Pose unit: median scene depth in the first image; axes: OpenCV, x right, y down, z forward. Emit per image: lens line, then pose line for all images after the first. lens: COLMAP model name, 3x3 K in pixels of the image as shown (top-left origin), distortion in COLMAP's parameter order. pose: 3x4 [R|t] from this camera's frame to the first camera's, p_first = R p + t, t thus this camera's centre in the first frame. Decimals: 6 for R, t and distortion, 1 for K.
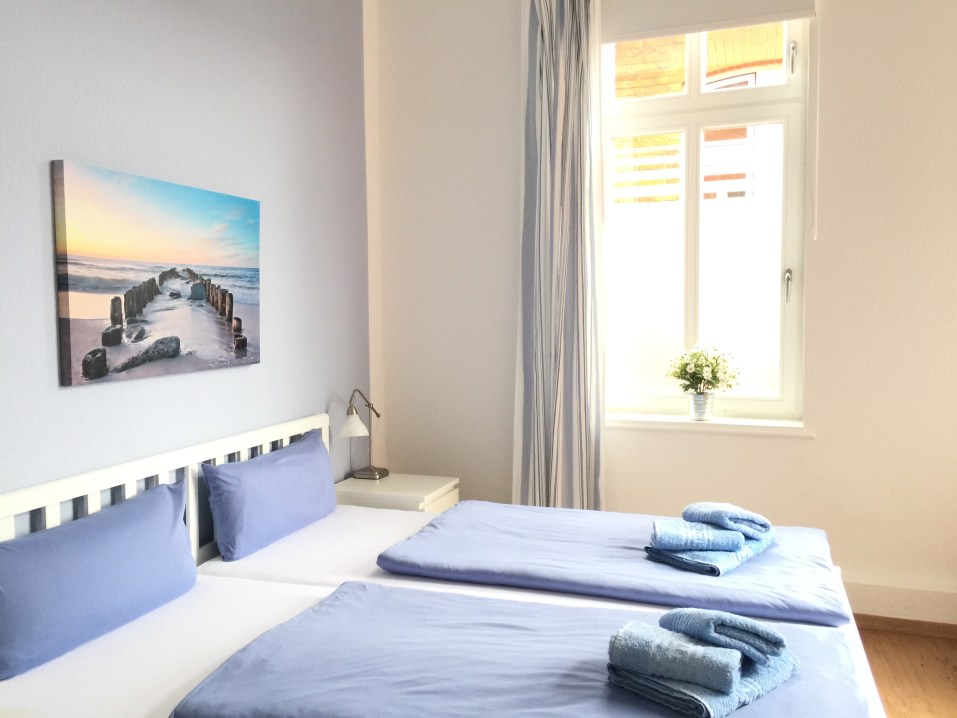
lens RADIAL K [[814.5, 0, 480.0], [0, 814.5, 362.7], [0, 0, 1]] dist [0.043819, -0.035165]
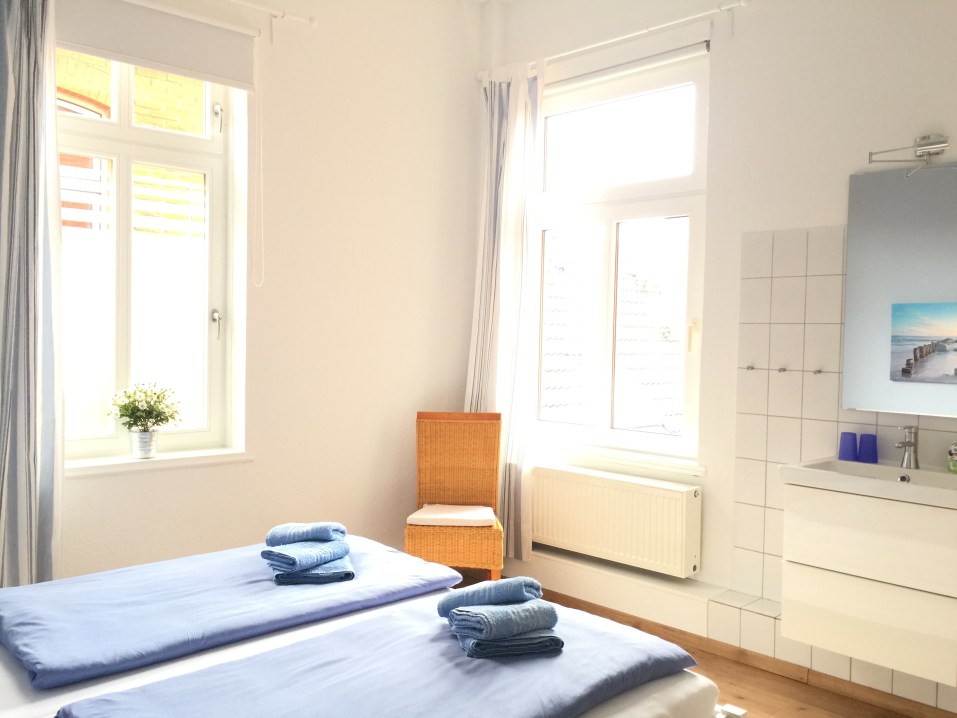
lens RADIAL K [[814.5, 0, 480.6], [0, 814.5, 355.1], [0, 0, 1]] dist [0.043819, -0.035165]
pose [[0.467804, -0.003655, 0.883825, -0.594461], [0.045095, 0.998788, -0.019738, -0.022145], [-0.882681, 0.049089, 0.467401, 0.266435]]
